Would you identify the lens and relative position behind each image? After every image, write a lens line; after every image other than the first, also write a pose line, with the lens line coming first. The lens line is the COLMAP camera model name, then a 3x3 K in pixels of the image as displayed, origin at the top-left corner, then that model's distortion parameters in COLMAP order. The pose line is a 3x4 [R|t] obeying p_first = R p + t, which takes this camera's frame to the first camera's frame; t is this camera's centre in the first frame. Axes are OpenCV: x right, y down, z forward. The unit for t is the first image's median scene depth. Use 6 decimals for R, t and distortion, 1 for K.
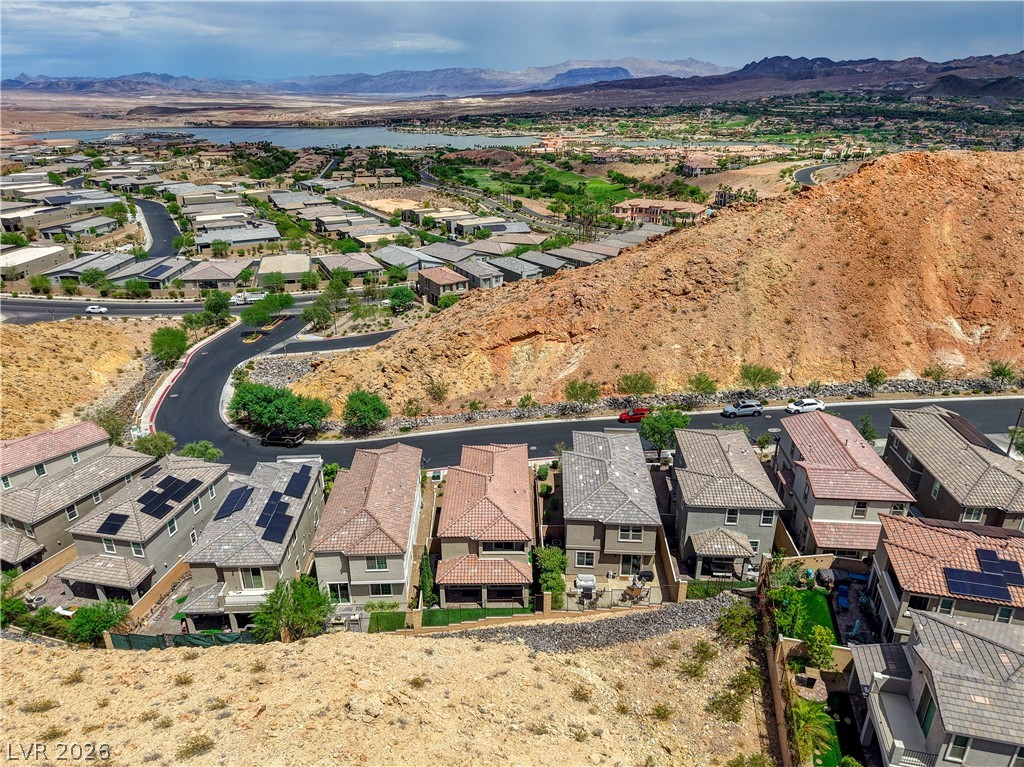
lens RADIAL K [[688.4, 0, 508.6], [0, 688.4, 385.1], [0, 0, 1]] dist [0.025870, -0.036153]
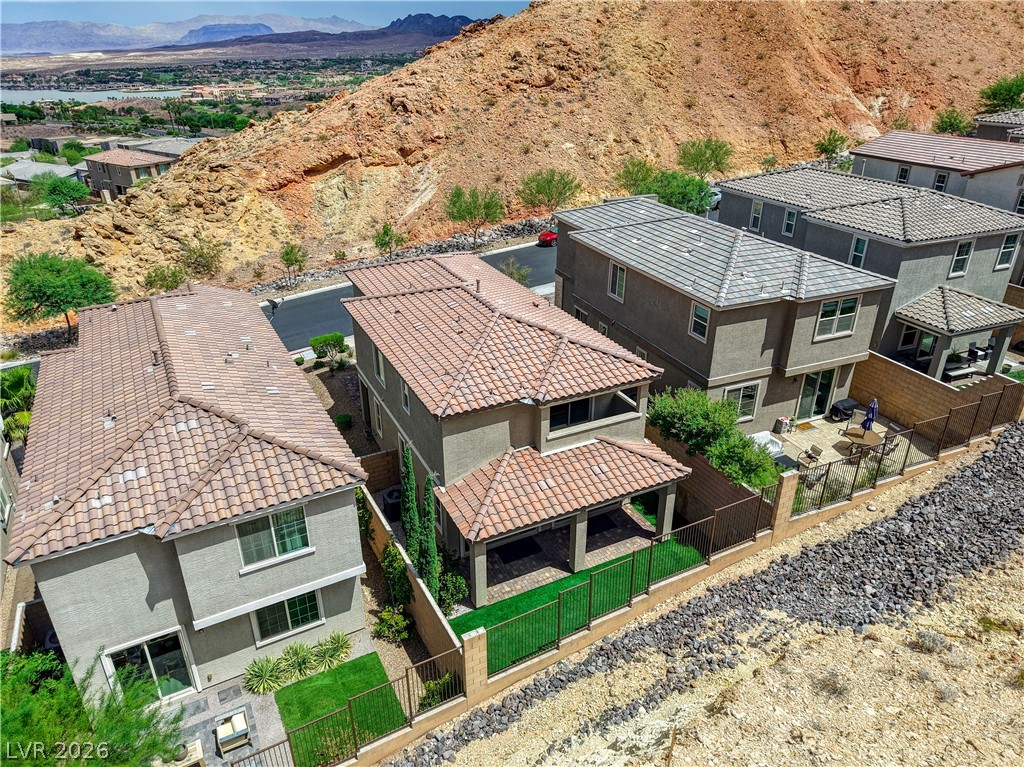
lens RADIAL K [[683.6, 0, 510.9], [0, 683.6, 383.2], [0, 0, 1]] dist [0.027411, -0.014052]
pose [[0.897019, -0.193187, 0.397538, -0.117191], [0.174754, 0.981152, 0.082478, 0.104078], [-0.405979, -0.004513, 0.913871, 0.383433]]
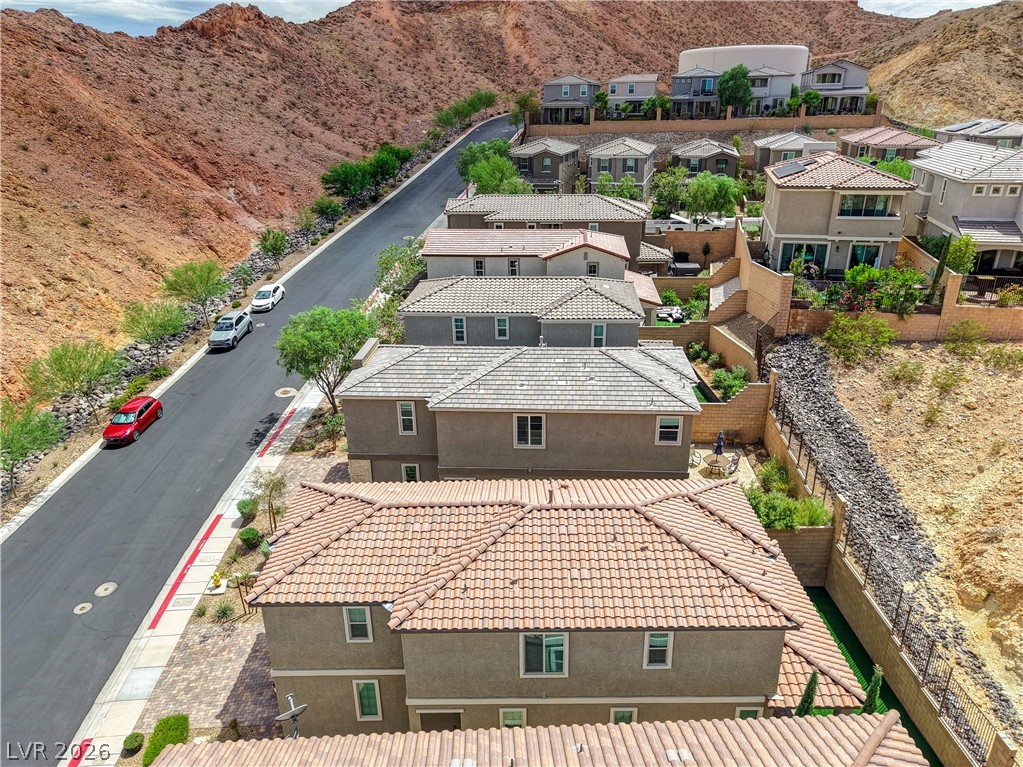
lens RADIAL K [[702.1, 0, 527.9], [0, 702.1, 386.0], [0, 0, 1]] dist [0.021458, -0.008318]
pose [[-0.007246, -0.370469, 0.928816, -0.214697], [0.406767, 0.847429, 0.341181, -0.024285], [-0.913503, 0.380284, 0.144554, 0.589891]]
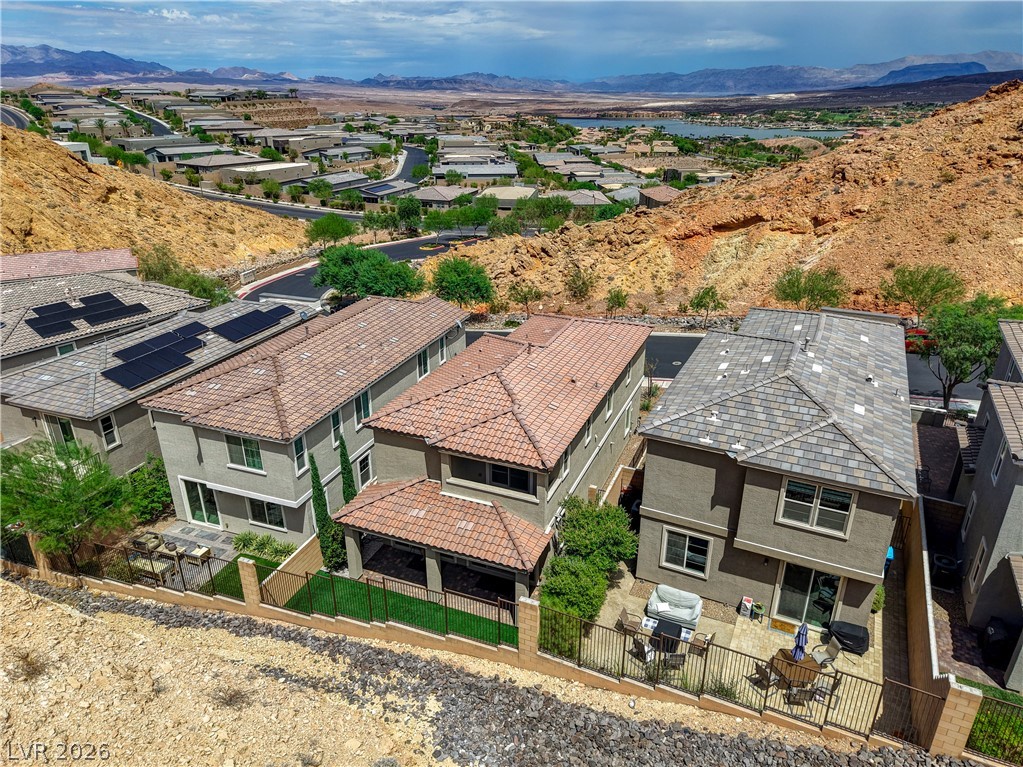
lens RADIAL K [[686.5, 0, 516.1], [0, 686.5, 389.2], [0, 0, 1]] dist [0.021206, -0.008411]
pose [[0.923314, 0.156955, -0.350509, 0.085300], [-0.155415, 0.987307, 0.032713, 0.095550], [0.351194, 0.024270, 0.935988, 0.348513]]
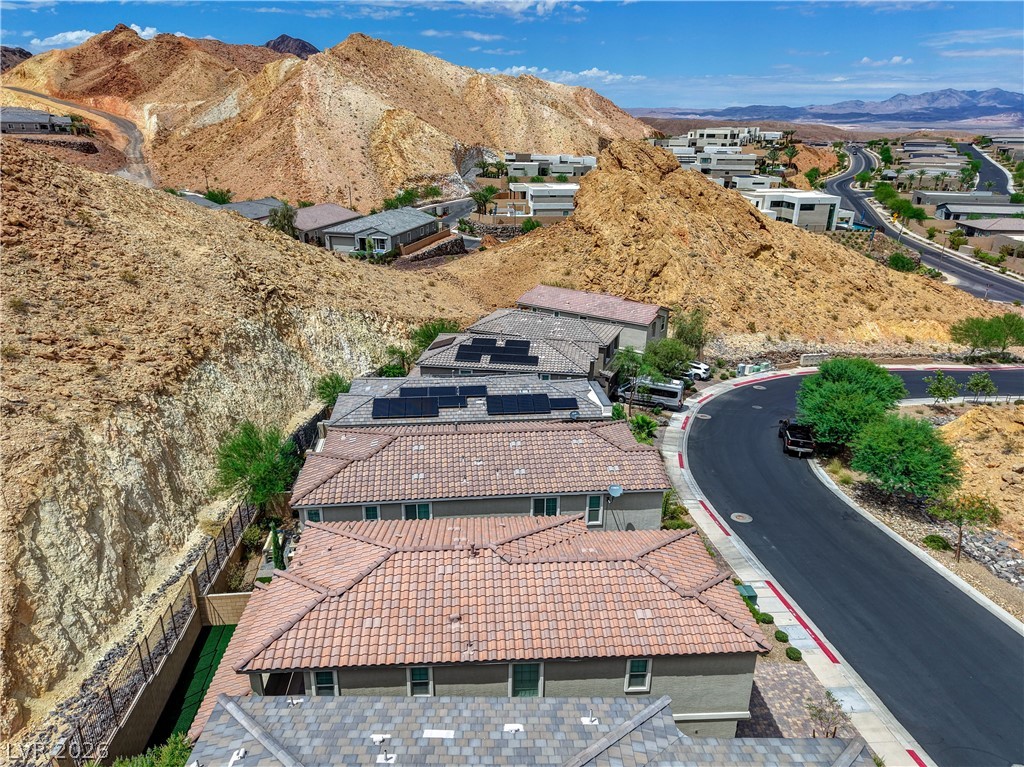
lens RADIAL K [[683.6, 0, 510.9], [0, 683.6, 383.2], [0, 0, 1]] dist [0.027411, -0.014052]
pose [[0.054194, 0.353678, -0.933796, 0.185518], [-0.403094, 0.863334, 0.303596, -0.041206], [0.913553, 0.359954, 0.189353, 0.576597]]
